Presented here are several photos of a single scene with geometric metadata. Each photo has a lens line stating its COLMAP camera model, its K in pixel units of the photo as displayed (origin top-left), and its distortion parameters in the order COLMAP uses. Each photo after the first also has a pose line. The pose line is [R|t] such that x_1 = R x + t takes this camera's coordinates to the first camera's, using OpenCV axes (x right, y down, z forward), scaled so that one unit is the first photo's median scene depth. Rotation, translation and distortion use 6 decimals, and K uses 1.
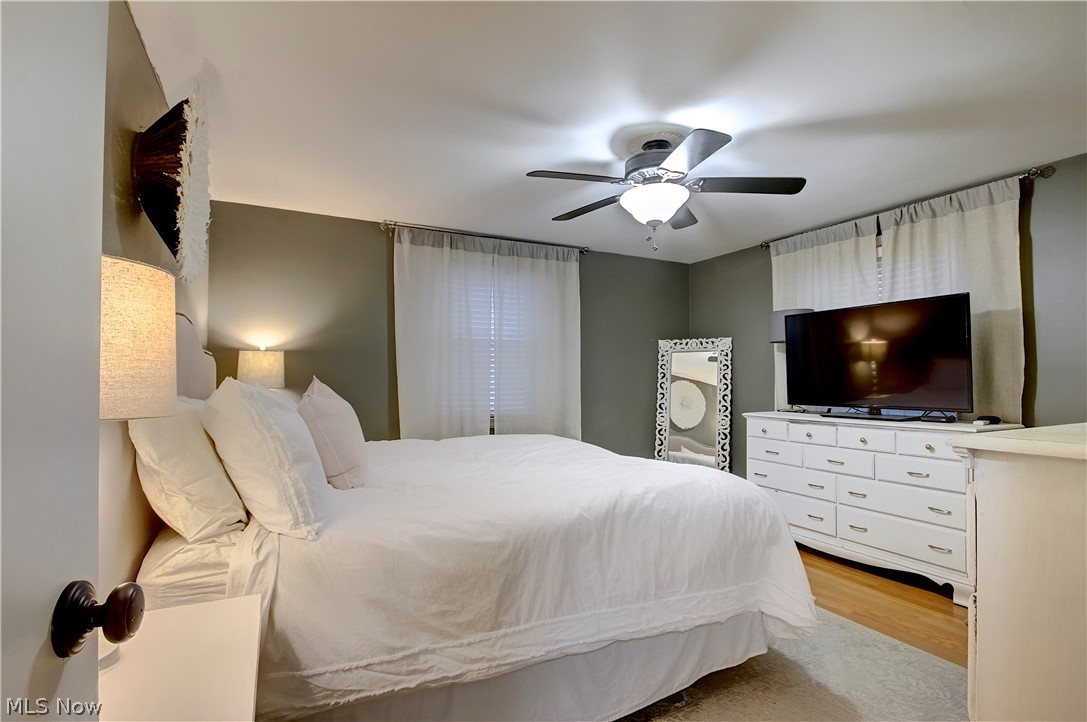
lens RADIAL K [[522.9, 0, 542.8], [0, 522.9, 373.1], [0, 0, 1]] dist [-0.000967, -0.000599]
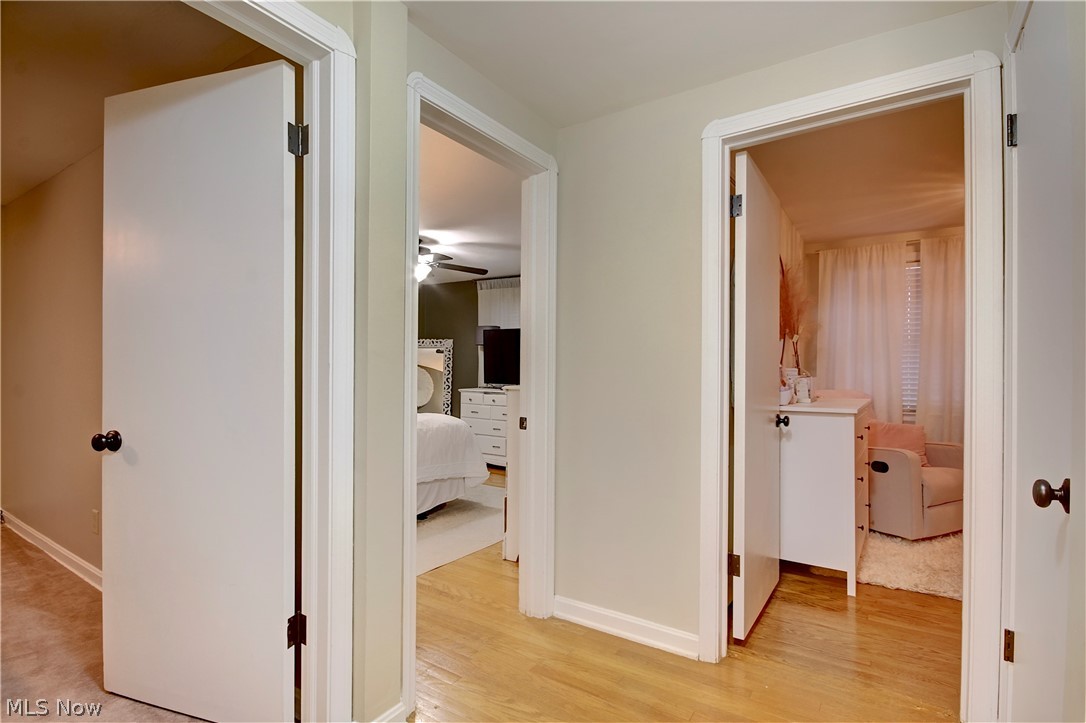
lens RADIAL K [[522.4, 0, 542.3], [0, 522.4, 373.6], [0, 0, 1]] dist [-0.000967, -0.000599]
pose [[0.871300, 0.003176, 0.490740, -0.170721], [-0.017902, 0.999519, 0.025317, -0.015538], [-0.490424, -0.030844, 0.870938, -0.492309]]
